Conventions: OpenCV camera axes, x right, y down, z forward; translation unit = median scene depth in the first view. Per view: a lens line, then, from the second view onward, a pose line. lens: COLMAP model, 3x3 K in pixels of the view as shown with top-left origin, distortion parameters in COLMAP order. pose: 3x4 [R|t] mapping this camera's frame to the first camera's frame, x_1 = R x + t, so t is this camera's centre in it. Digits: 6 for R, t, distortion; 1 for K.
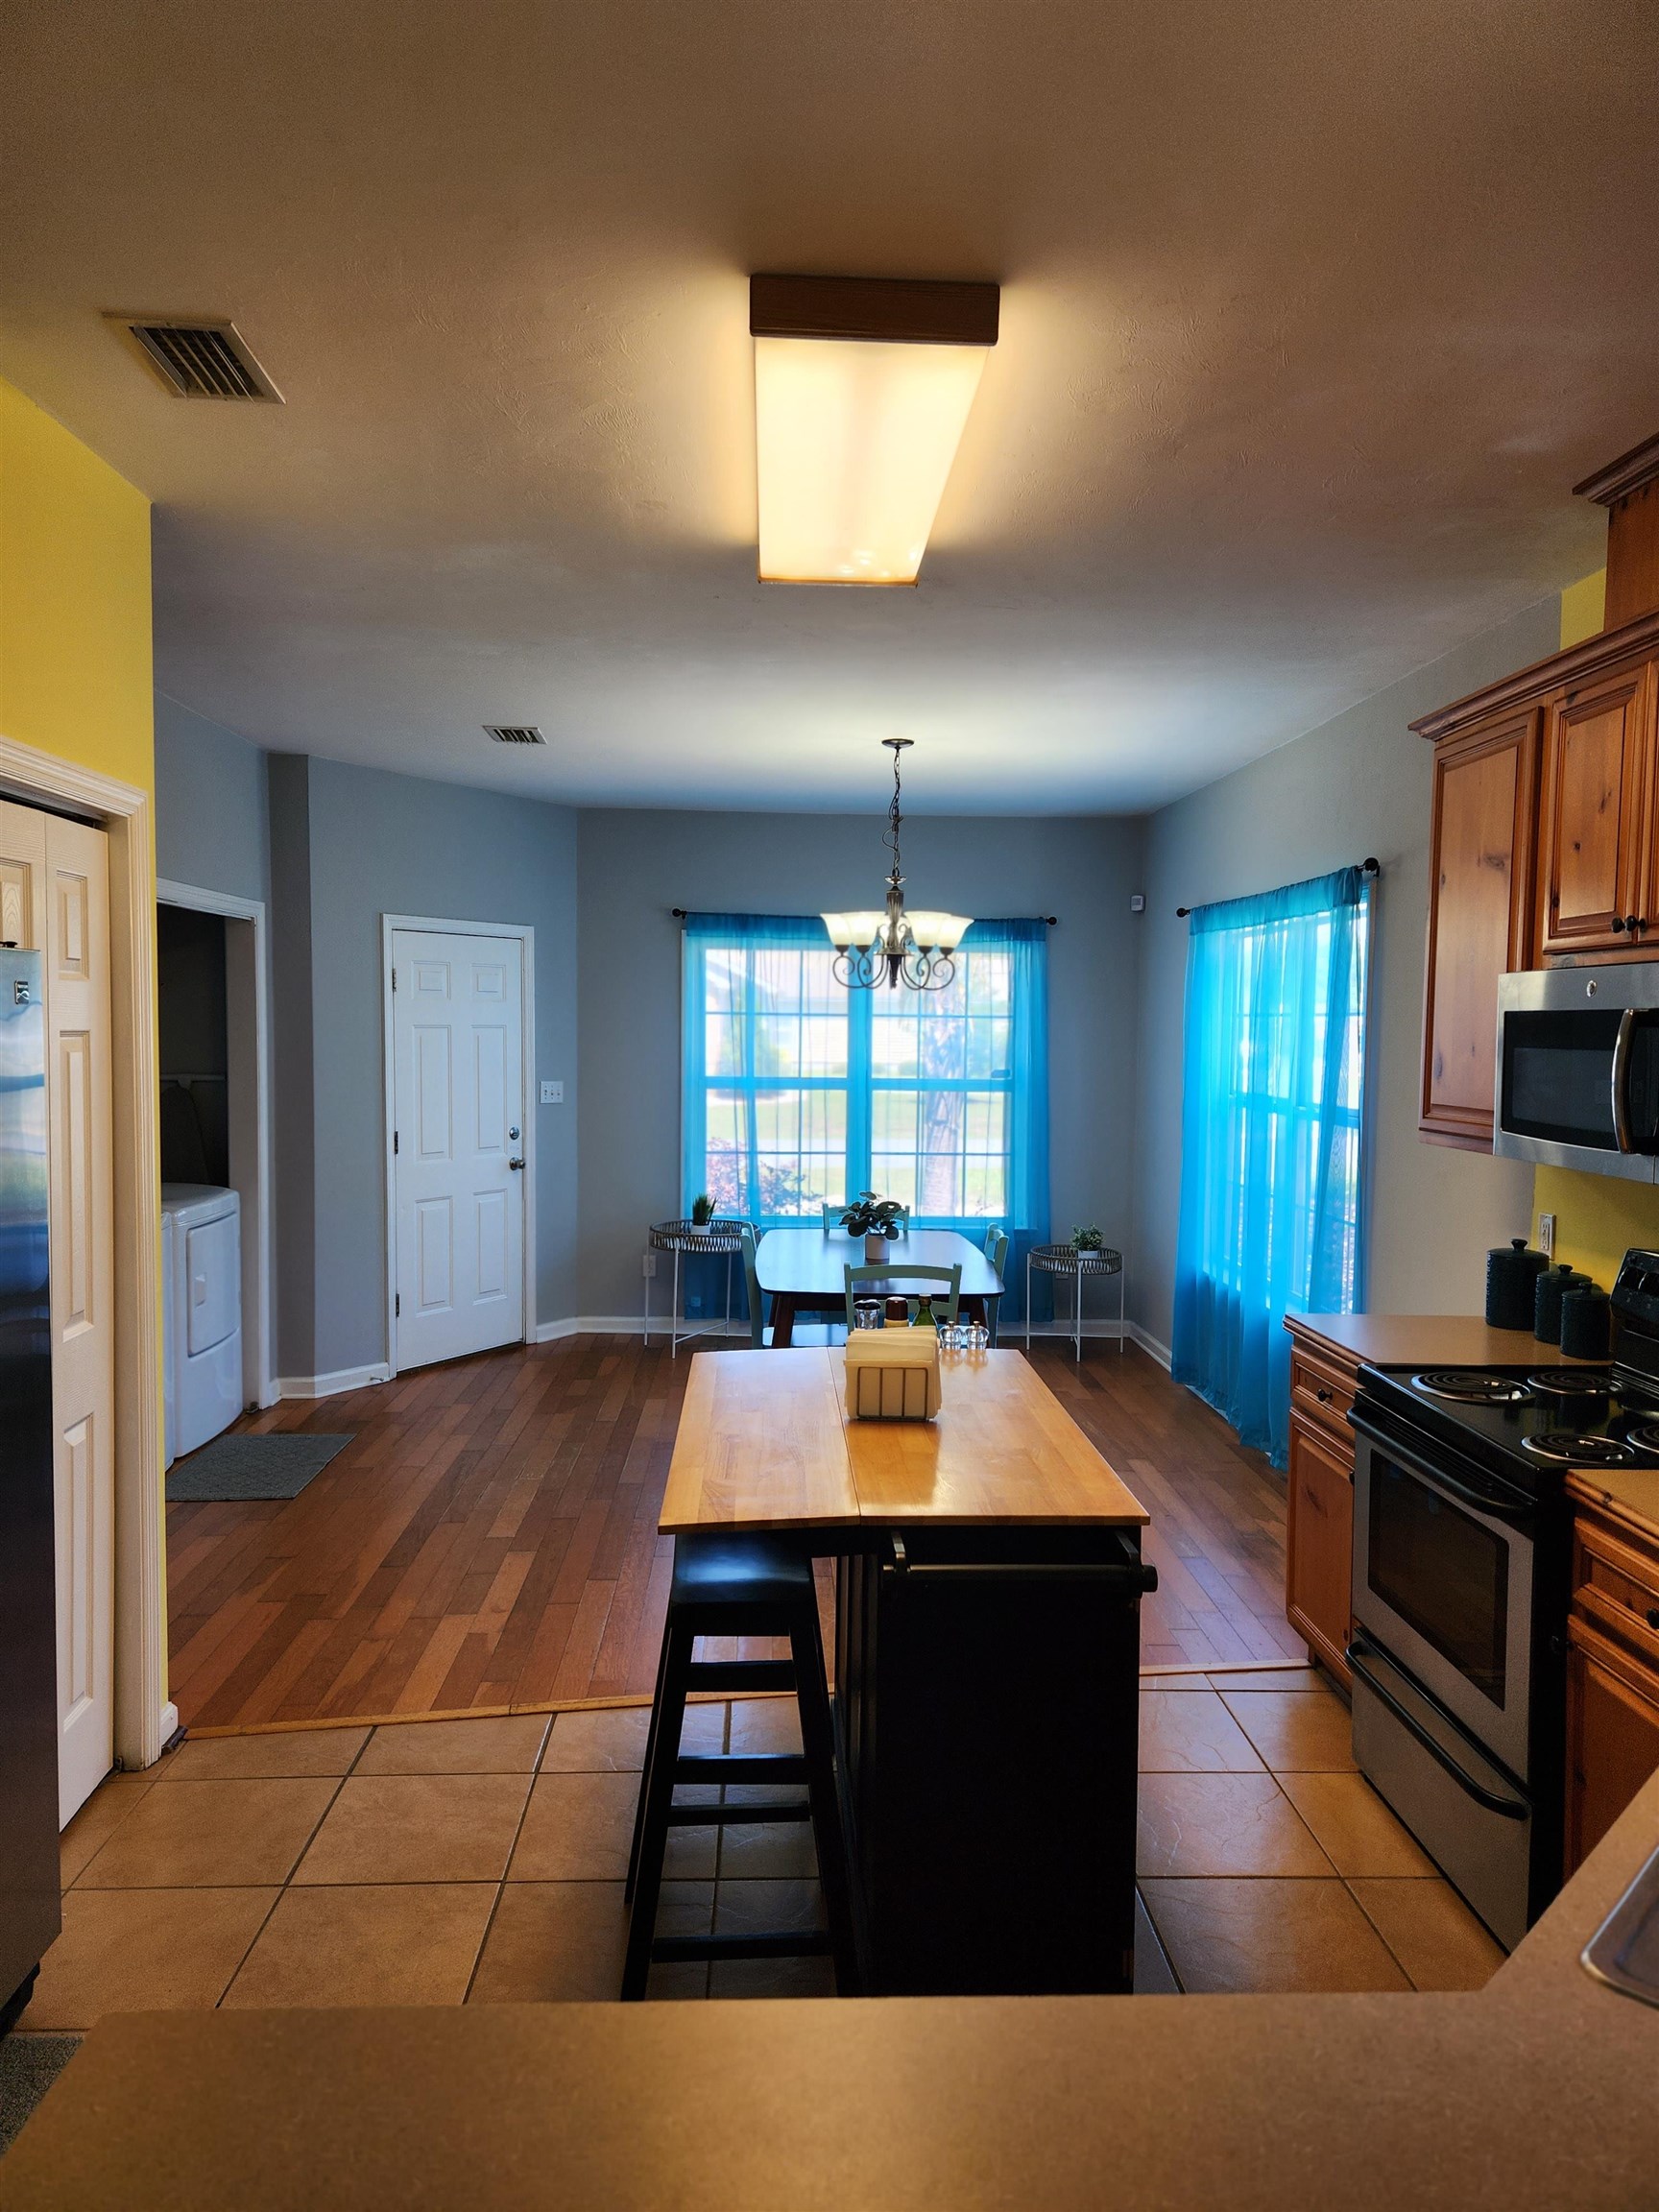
lens RADIAL K [[1474.6, 0, 833.1], [0, 1474.6, 1120.4], [0, 0, 1]] dist [0.124323, -0.108878]
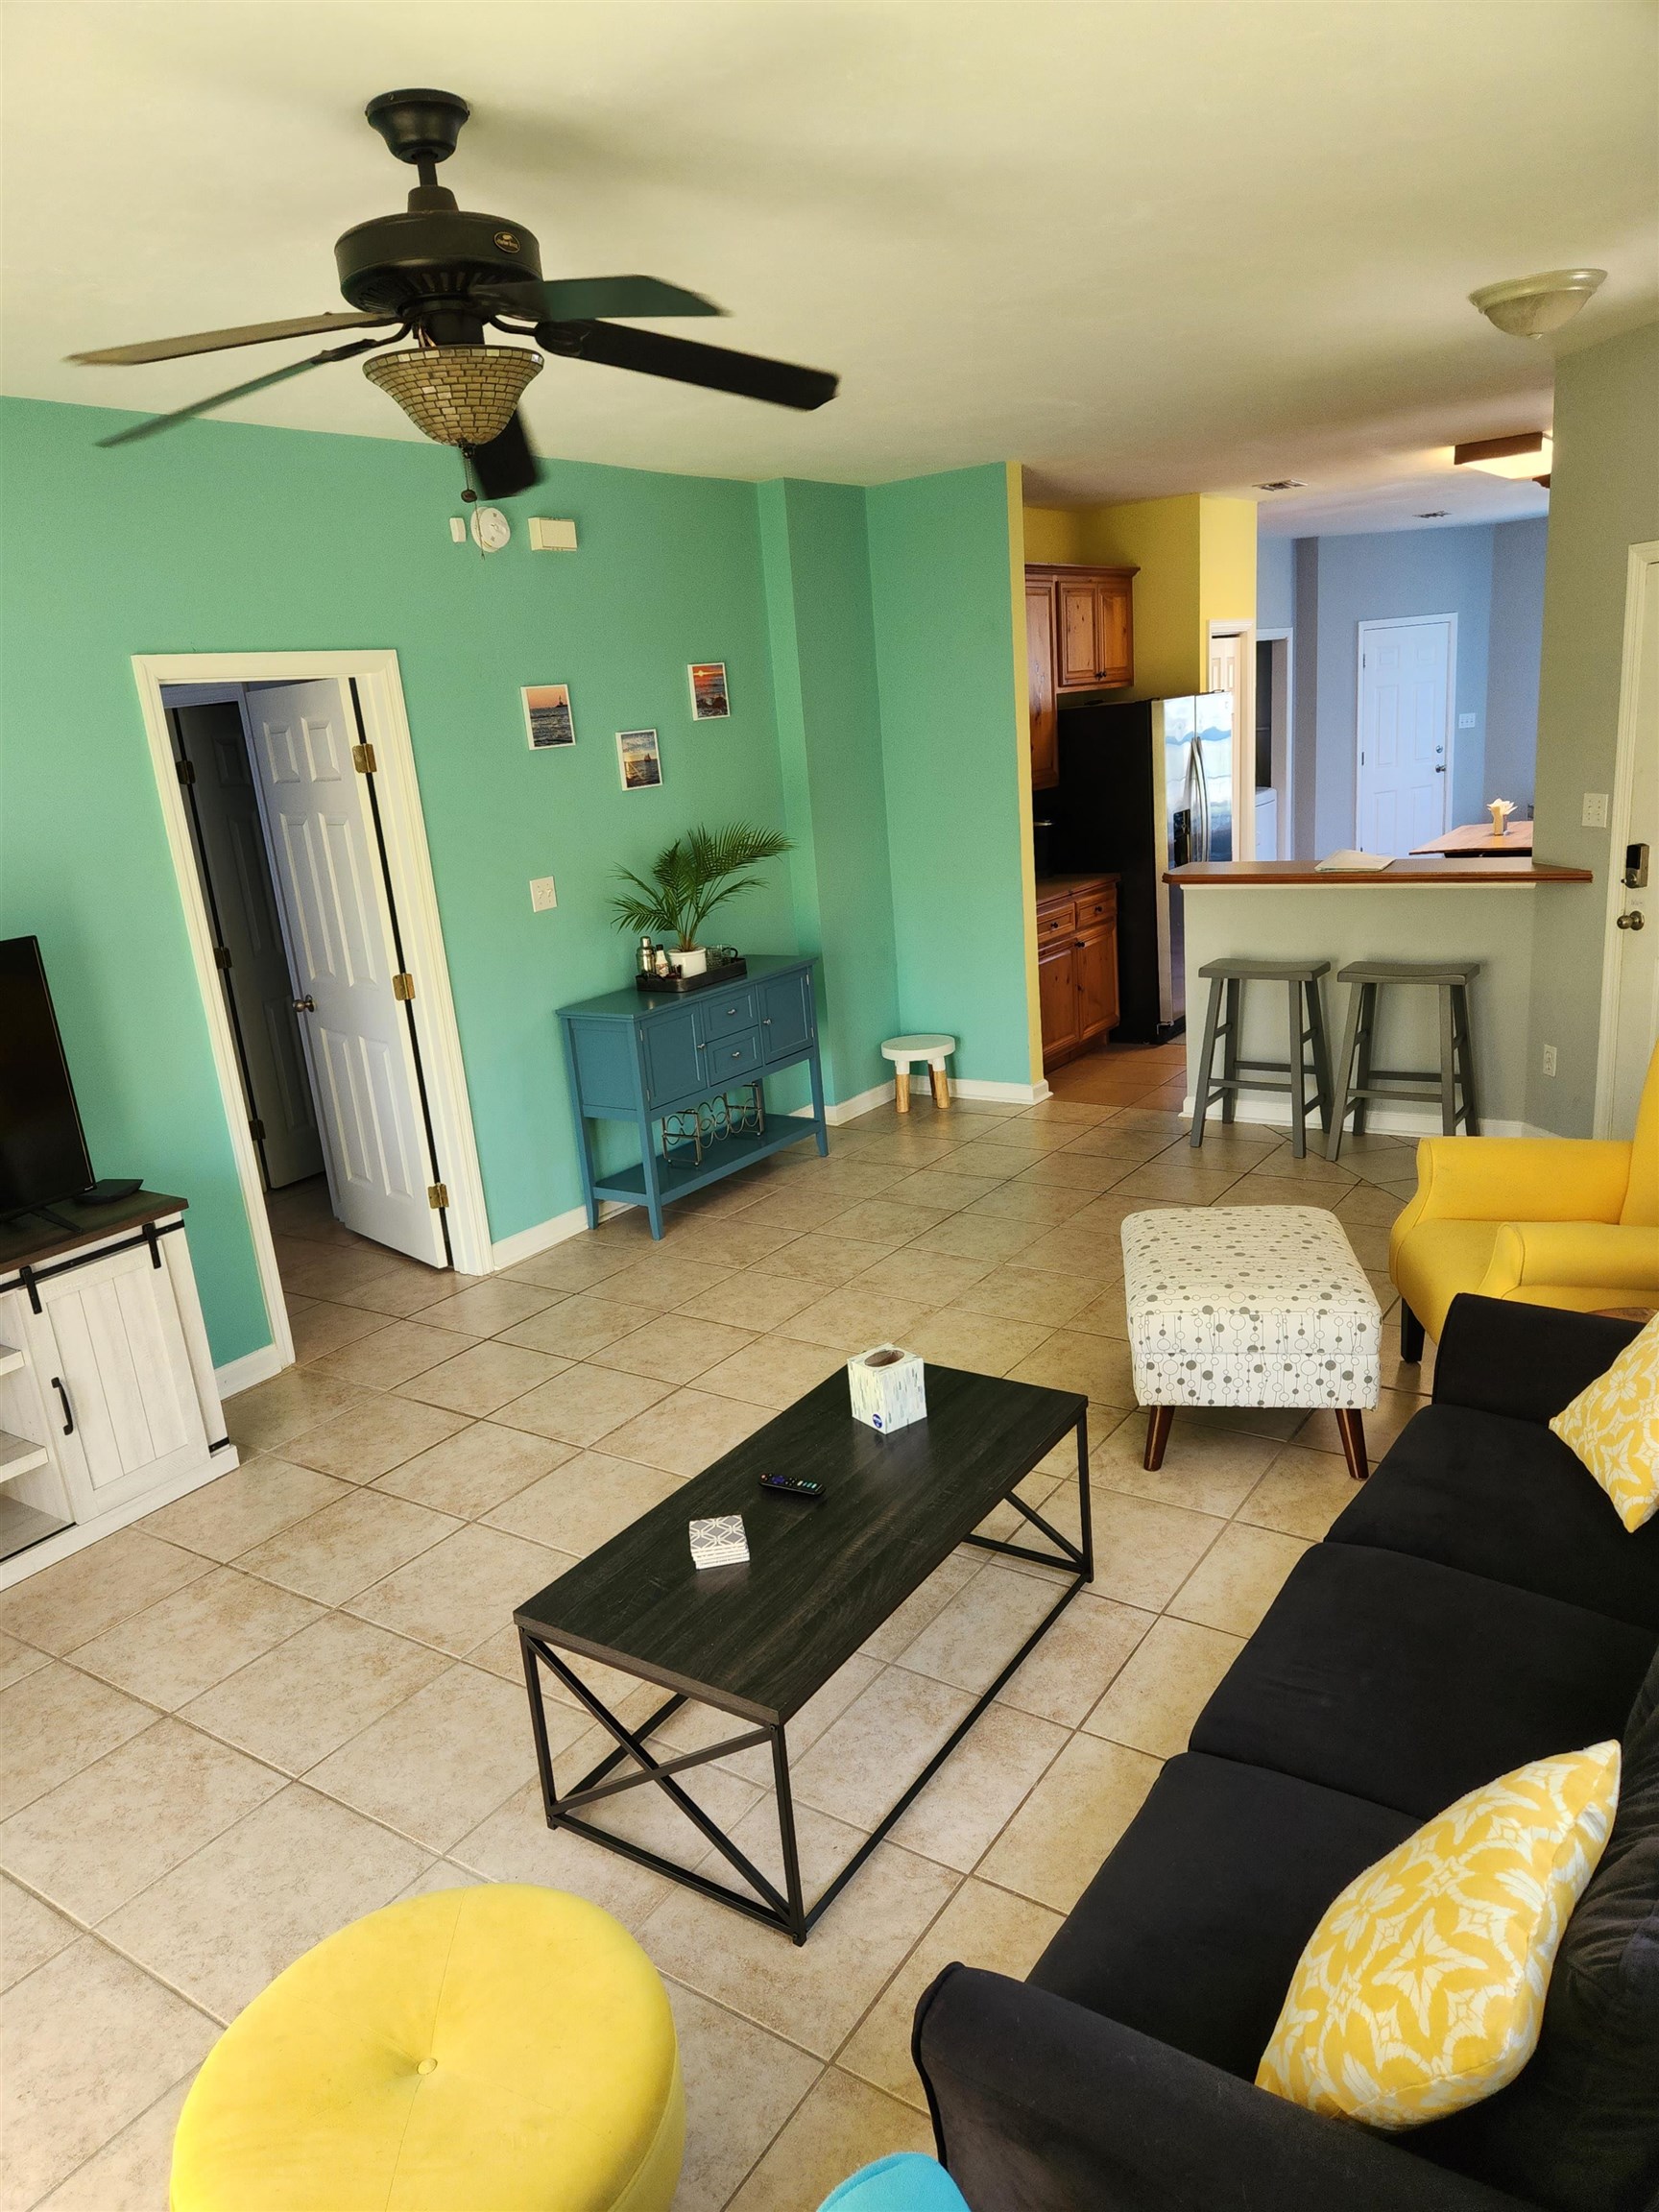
lens RADIAL K [[1482.3, 0, 825.5], [0, 1482.3, 1123.1], [0, 0, 1]] dist [0.076663, -0.064969]
pose [[0.793354, 0.078347, -0.603698, 0.326098], [0.060610, 0.976591, 0.206391, 0.032981], [0.605736, -0.200331, 0.770034, -0.888195]]
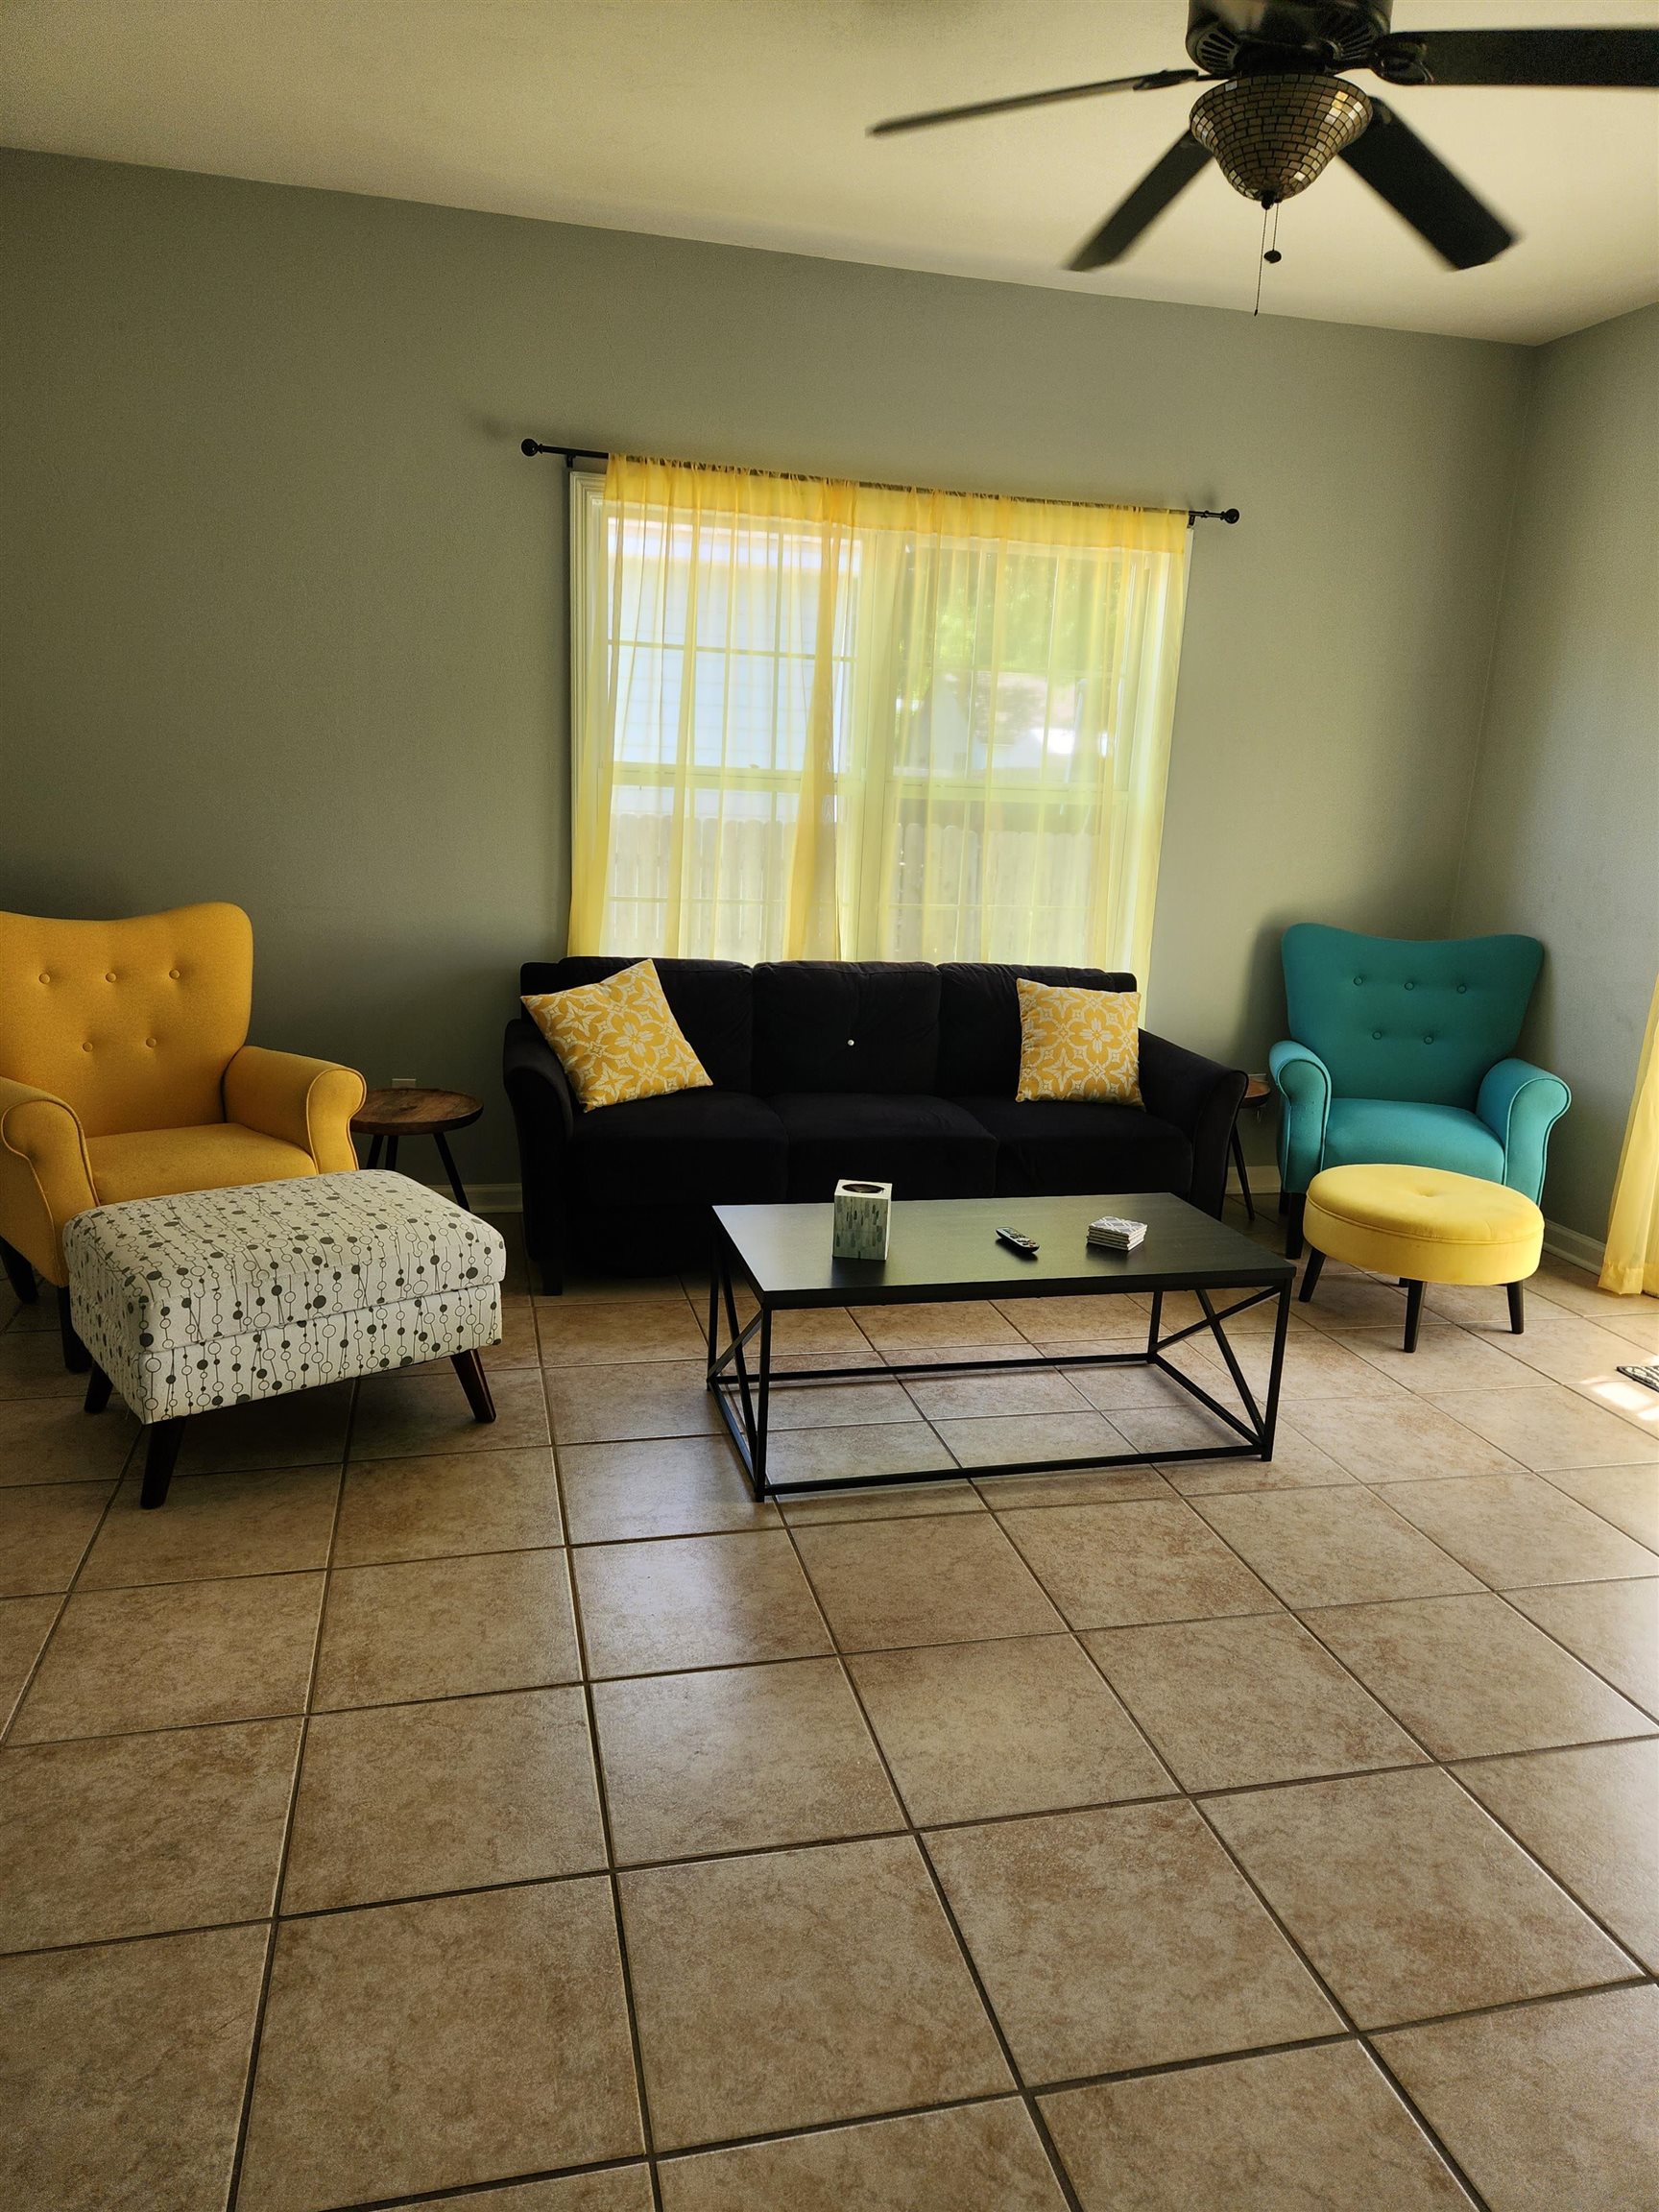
lens RADIAL K [[1482.3, 0, 825.5], [0, 1482.3, 1123.1], [0, 0, 1]] dist [0.076663, -0.064969]
pose [[-0.192906, -0.262898, 0.945342, -0.385728], [0.016354, 0.962443, 0.270991, 0.059681], [-0.981081, 0.067736, -0.181361, -0.423641]]
